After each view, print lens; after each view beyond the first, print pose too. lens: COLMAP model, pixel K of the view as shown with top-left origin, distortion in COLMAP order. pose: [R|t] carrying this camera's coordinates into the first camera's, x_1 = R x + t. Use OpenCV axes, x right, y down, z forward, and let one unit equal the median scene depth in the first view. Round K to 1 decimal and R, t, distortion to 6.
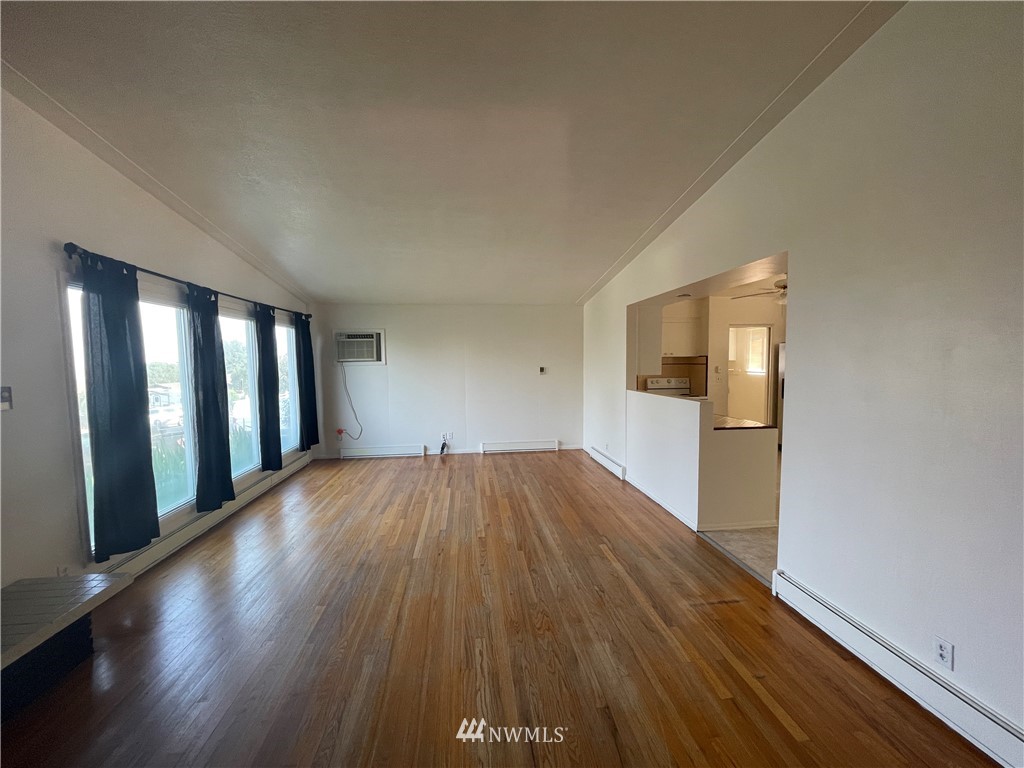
lens RADIAL K [[413.2, 0, 512.2], [0, 413.2, 387.6], [0, 0, 1]] dist [-0.000295, -0.000035]
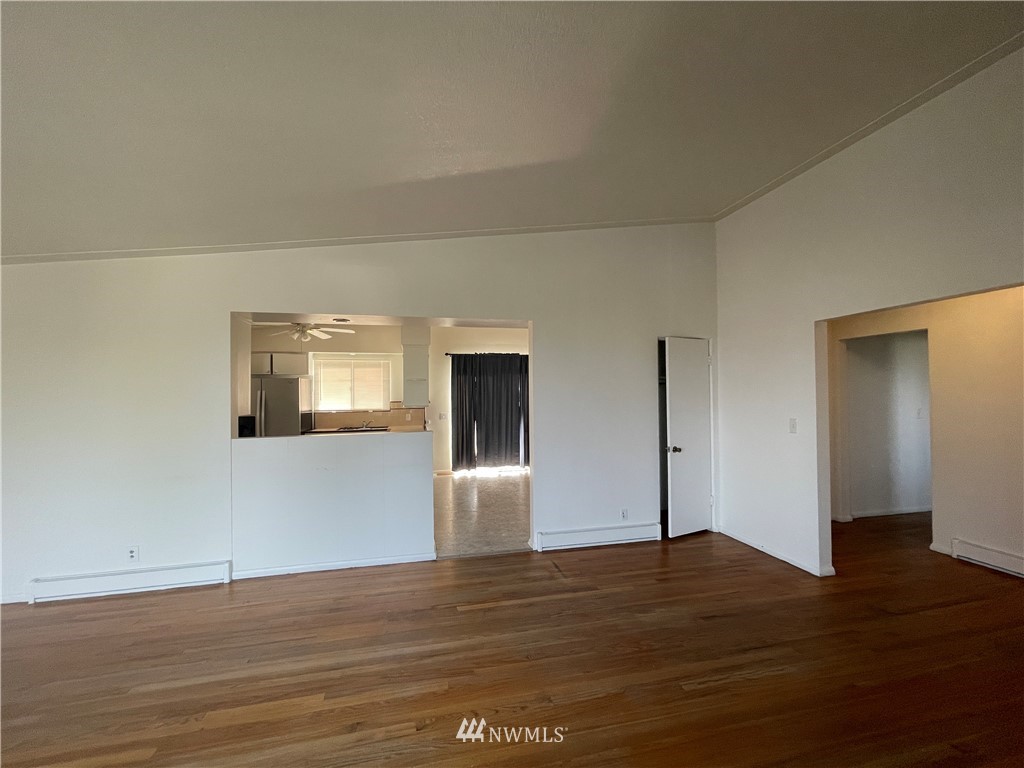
lens RADIAL K [[416.6, 0, 512.0], [0, 416.6, 384.0], [0, 0, 1]] dist [-0.001011, -0.000050]
pose [[-0.102055, 0.024380, 0.994480, -0.577396], [0.077830, 0.996831, -0.016450, -0.049868], [-0.991729, 0.075722, -0.103629, 0.834834]]
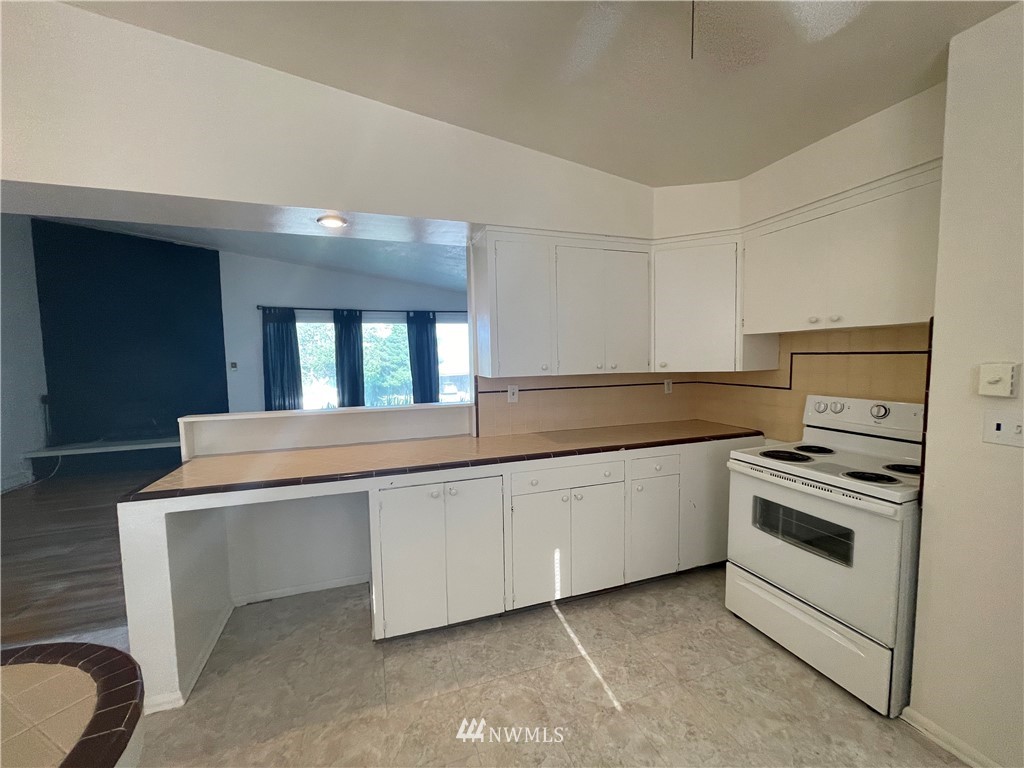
lens RADIAL K [[413.2, 0, 512.2], [0, 413.2, 387.6], [0, 0, 1]] dist [-0.000295, -0.000035]
pose [[0.226099, 0.083584, -0.970512, 1.106006], [-0.048784, 0.996033, 0.074417, -0.075081], [0.972882, 0.030520, 0.229280, 1.244115]]
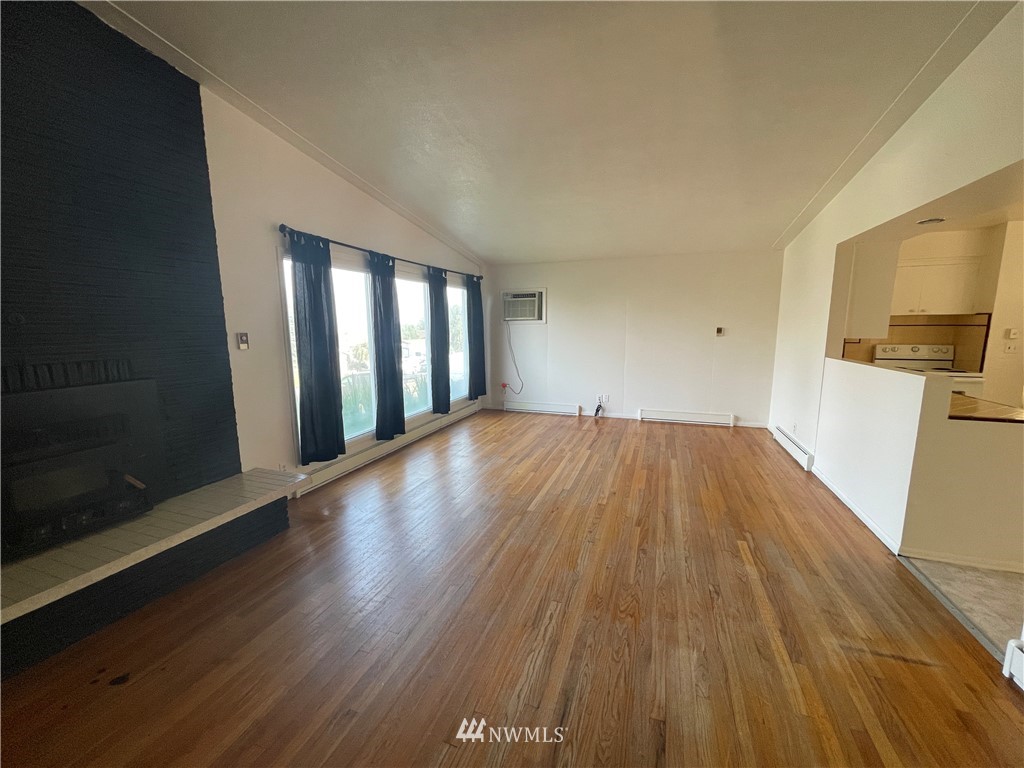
lens RADIAL K [[413.2, 0, 512.2], [0, 413.2, 387.6], [0, 0, 1]] dist [-0.000295, -0.000035]
pose [[0.896536, 0.073911, -0.436761, 0.127305], [-0.034430, 0.994626, 0.097640, 0.008798], [0.441630, -0.072500, 0.894263, 0.072191]]
